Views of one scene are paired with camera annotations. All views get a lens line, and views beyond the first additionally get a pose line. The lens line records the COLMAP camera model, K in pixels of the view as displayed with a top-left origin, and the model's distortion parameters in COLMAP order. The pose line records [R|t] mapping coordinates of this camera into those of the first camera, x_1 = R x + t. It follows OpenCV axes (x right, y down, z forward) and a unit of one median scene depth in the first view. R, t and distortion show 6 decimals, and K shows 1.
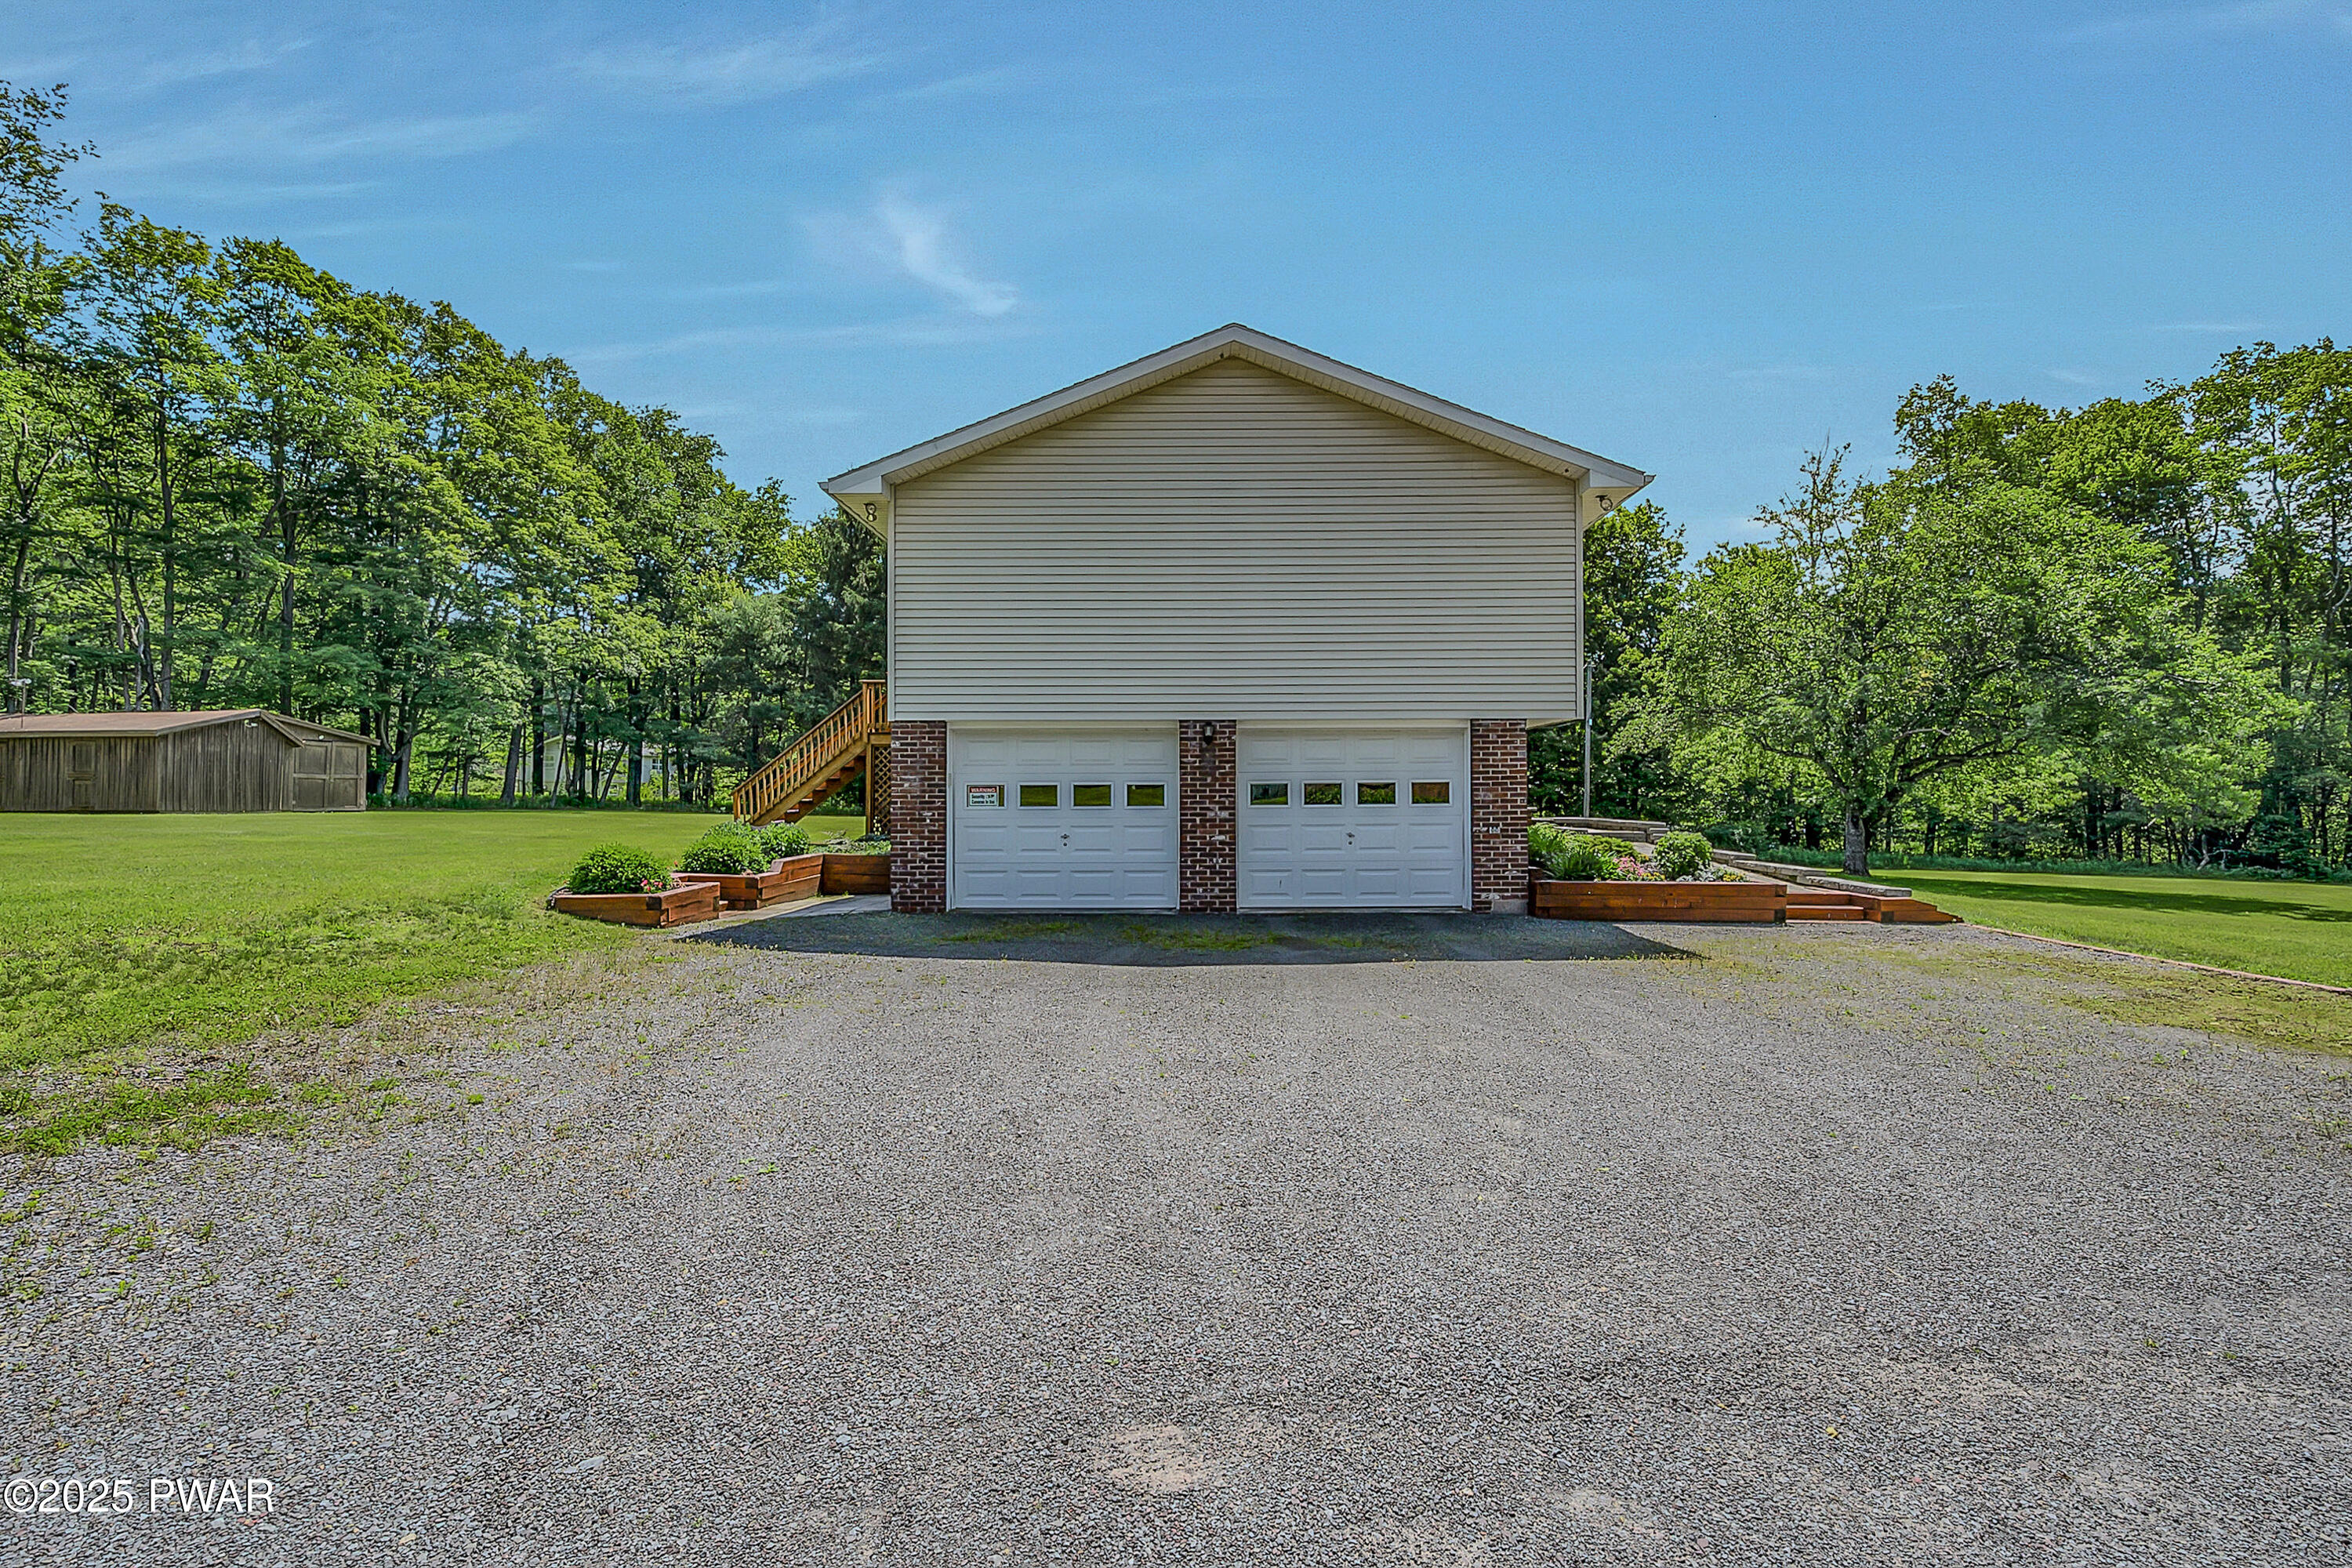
lens RADIAL K [[1003.9, 0, 1176.0], [0, 1003.9, 784.0], [0, 0, 1]] dist [-0.000288, -0.000001]
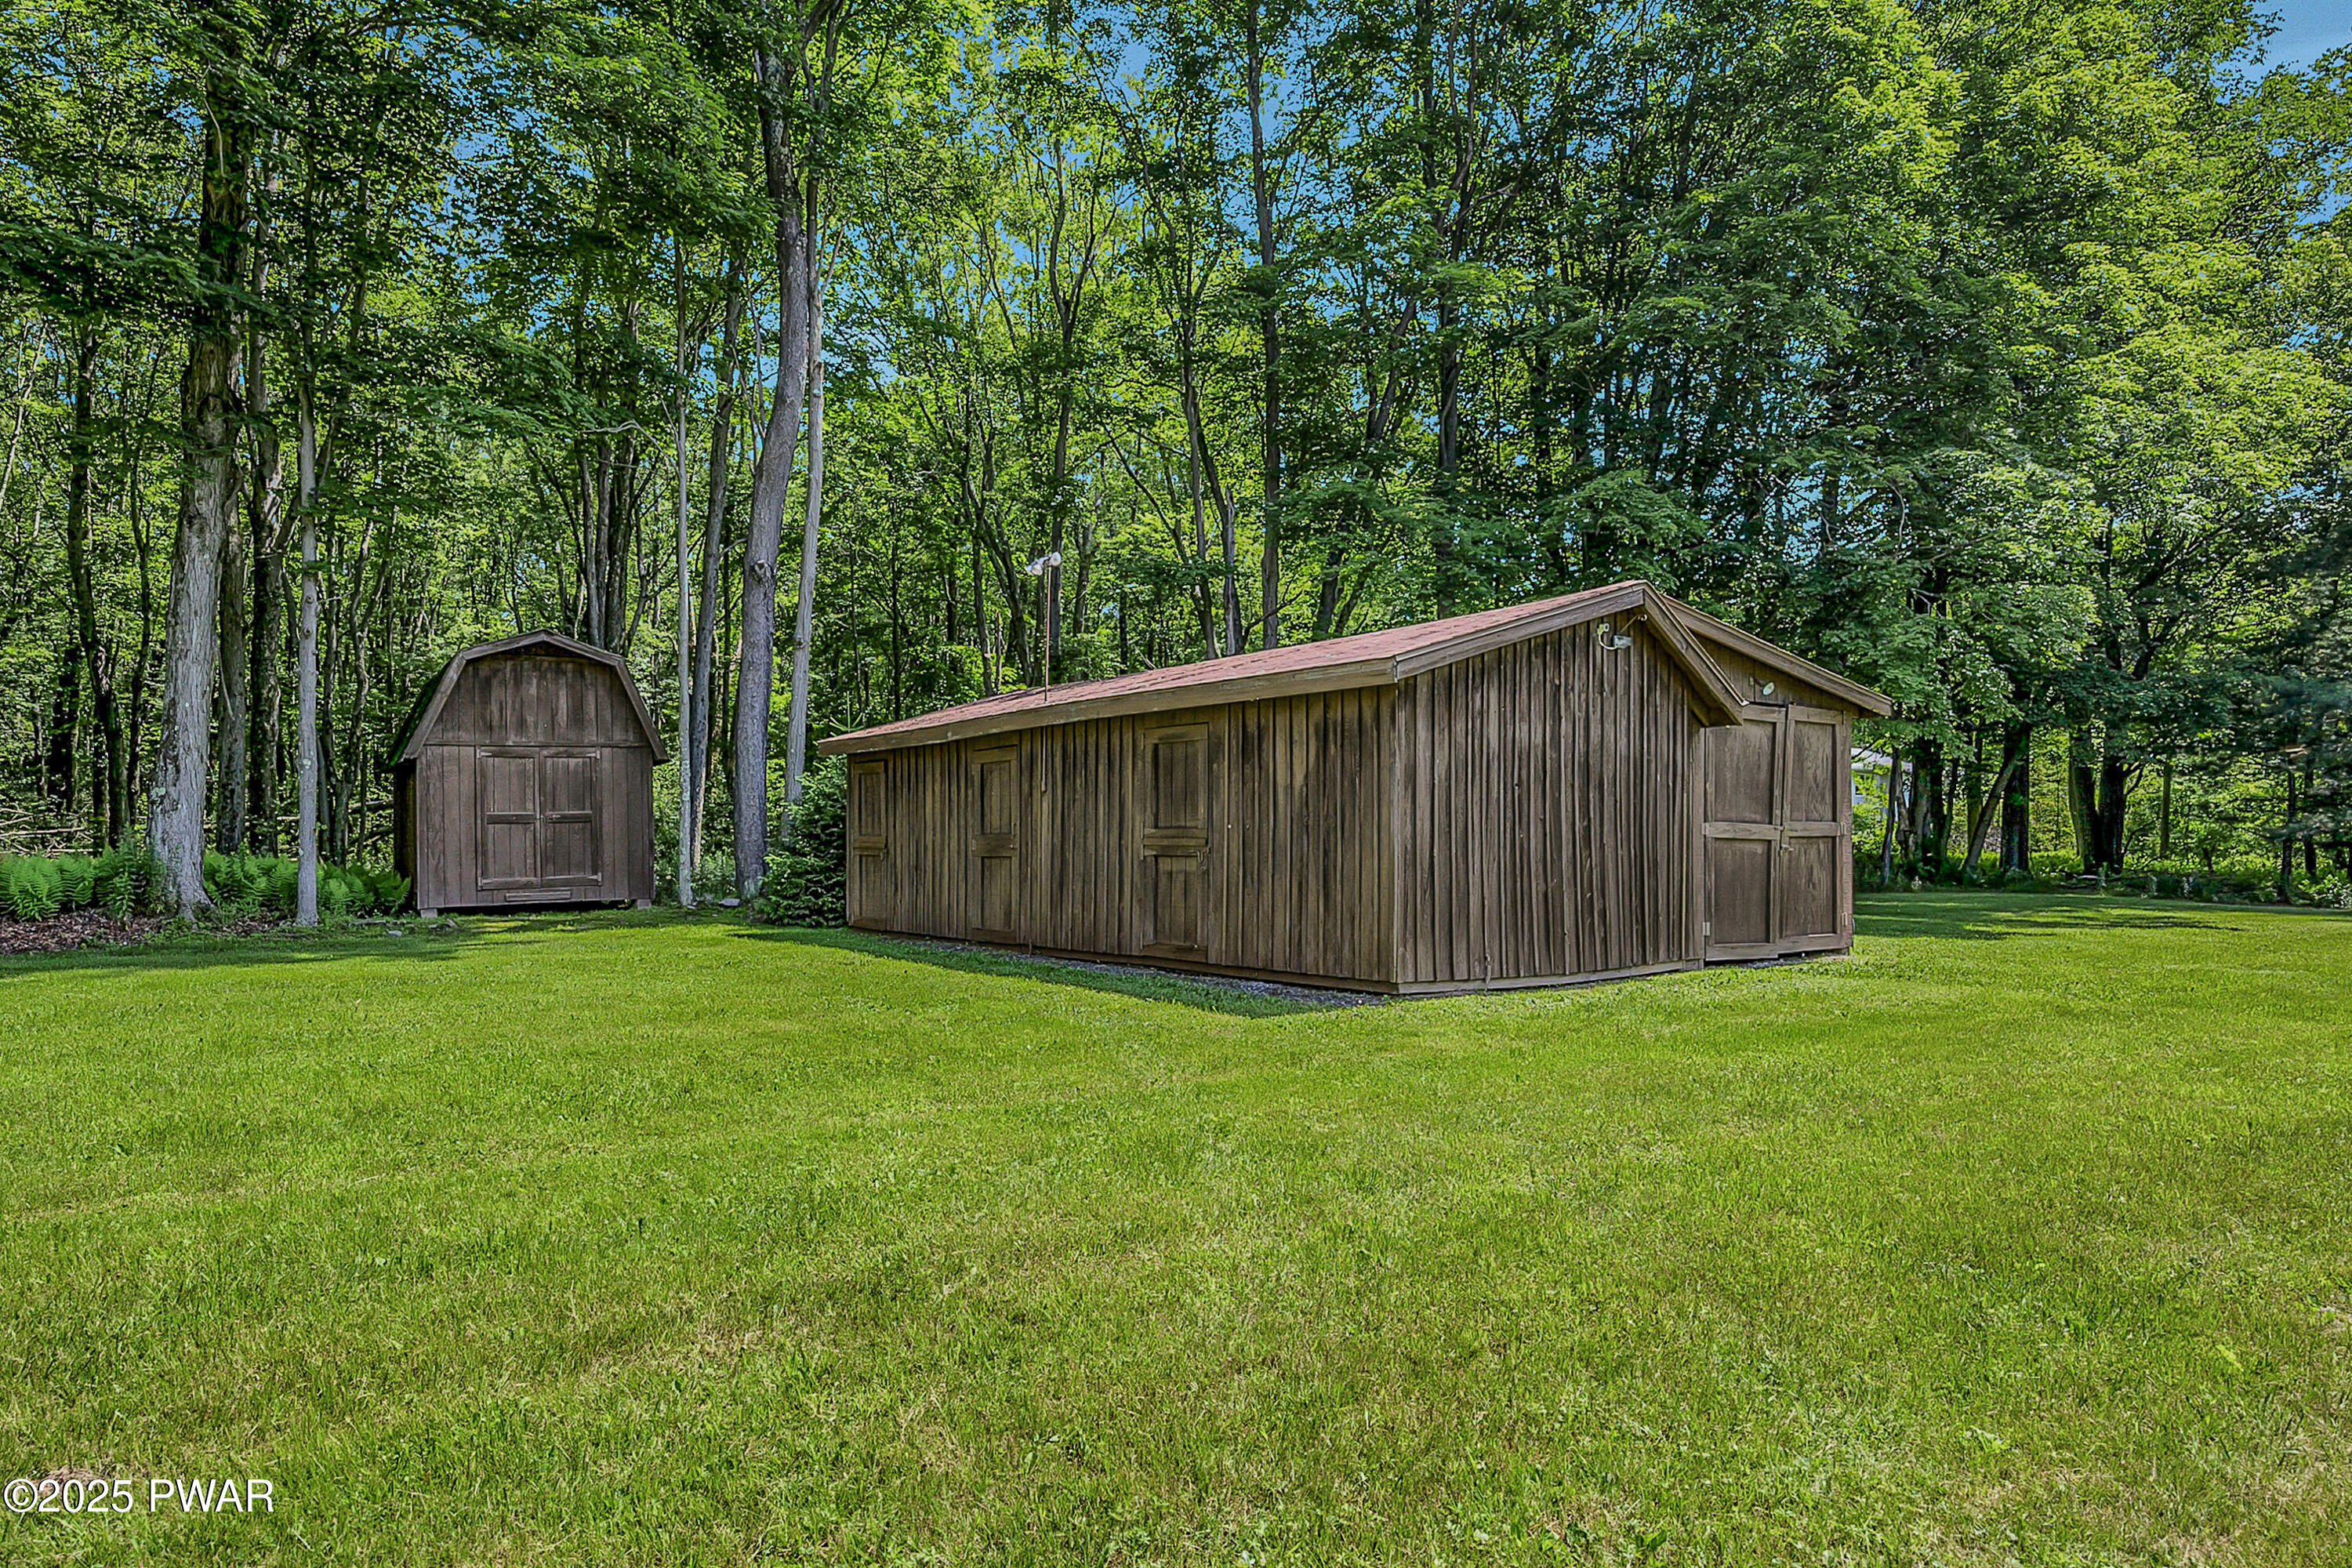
lens RADIAL K [[1003.9, 0, 1176.0], [0, 1003.9, 784.0], [0, 0, 1]] dist [-0.000288, -0.000001]
pose [[0.708368, -0.008121, -0.705797, -0.819986], [0.005447, 0.999967, -0.006038, -0.021477], [0.705822, 0.000433, 0.708389, 0.736671]]
